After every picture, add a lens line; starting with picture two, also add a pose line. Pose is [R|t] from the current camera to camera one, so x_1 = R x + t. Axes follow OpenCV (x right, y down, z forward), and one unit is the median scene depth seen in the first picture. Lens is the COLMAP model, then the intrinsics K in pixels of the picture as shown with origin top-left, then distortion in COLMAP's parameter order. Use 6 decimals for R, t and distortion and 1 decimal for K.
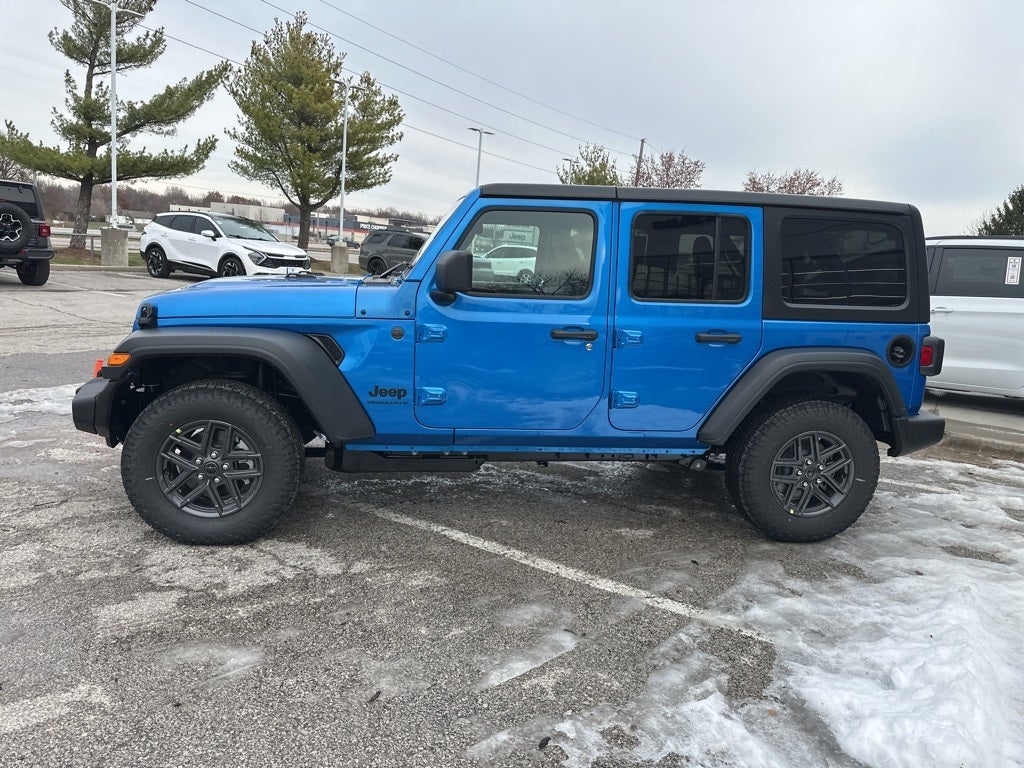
lens RADIAL K [[712.9, 0, 511.7], [0, 712.9, 380.6], [0, 0, 1]] dist [0.069961, -0.092069]
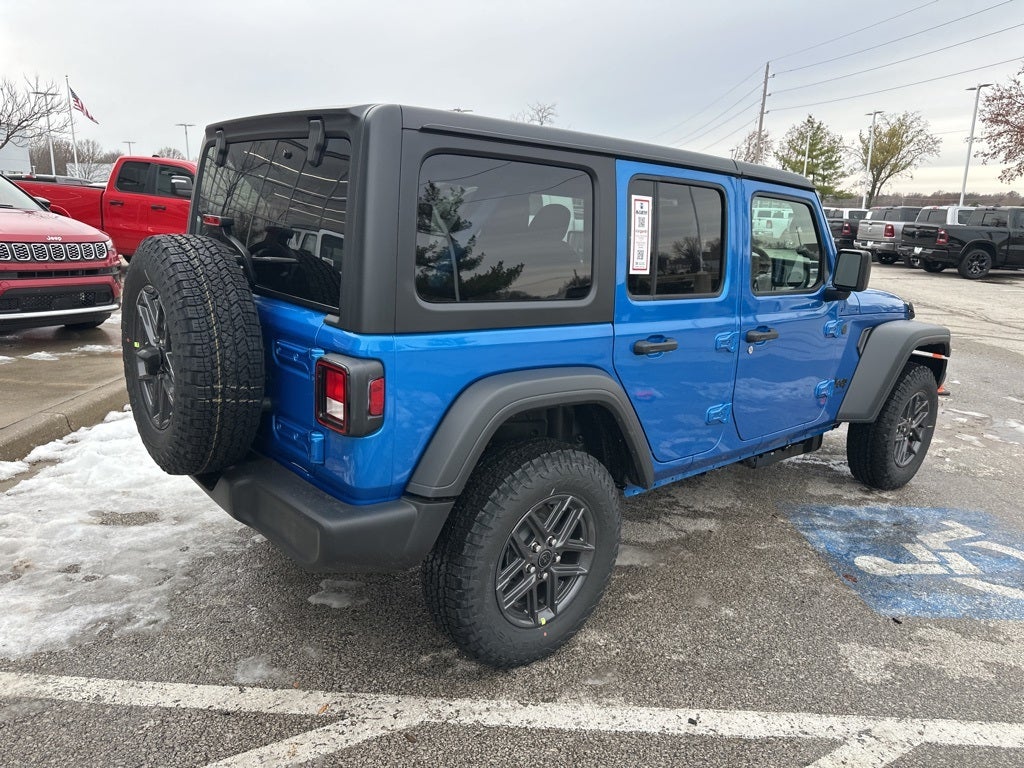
lens RADIAL K [[722.3, 0, 508.2], [0, 722.3, 378.2], [0, 0, 1]] dist [0.027861, -0.034604]
pose [[-0.844295, 0.019359, -0.535529, 0.709917], [-0.192122, 0.921979, 0.336220, -0.313295], [0.500255, 0.386756, -0.774703, 1.849095]]
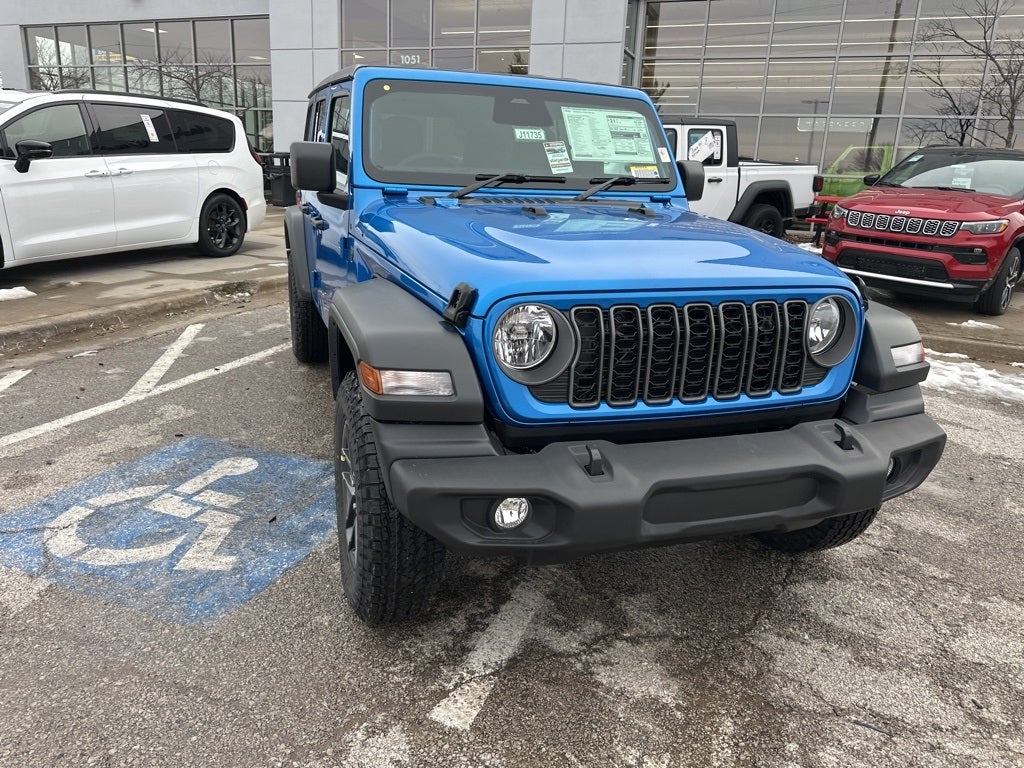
lens RADIAL K [[722.3, 0, 508.2], [0, 722.3, 378.2], [0, 0, 1]] dist [0.027861, -0.034604]
pose [[-0.182900, -0.346753, 0.919951, -0.965924], [0.115879, 0.921609, 0.370416, -0.269940], [-0.976278, 0.174352, -0.128381, 1.248723]]
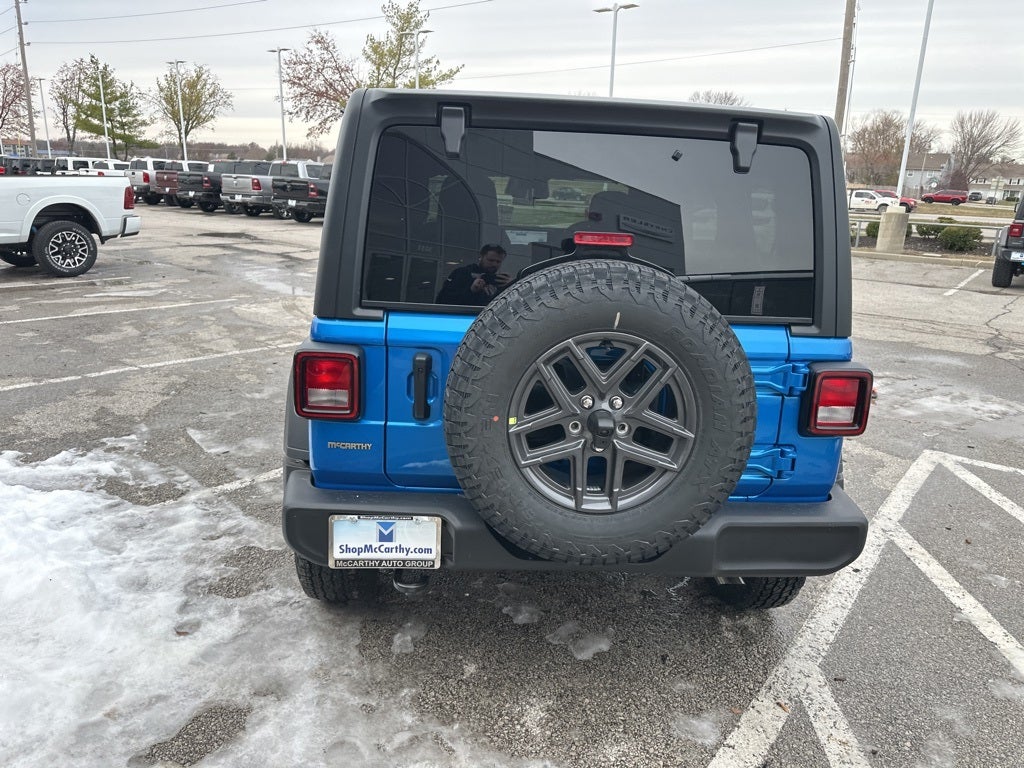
lens RADIAL K [[726.9, 0, 511.3], [0, 726.9, 375.3], [0, 0, 1]] dist [0.014105, -0.014401]
pose [[-0.090410, 0.178497, -0.979778, 1.087928], [-0.223033, 0.955190, 0.194598, -0.172518], [0.970609, 0.236117, -0.046548, 1.172704]]
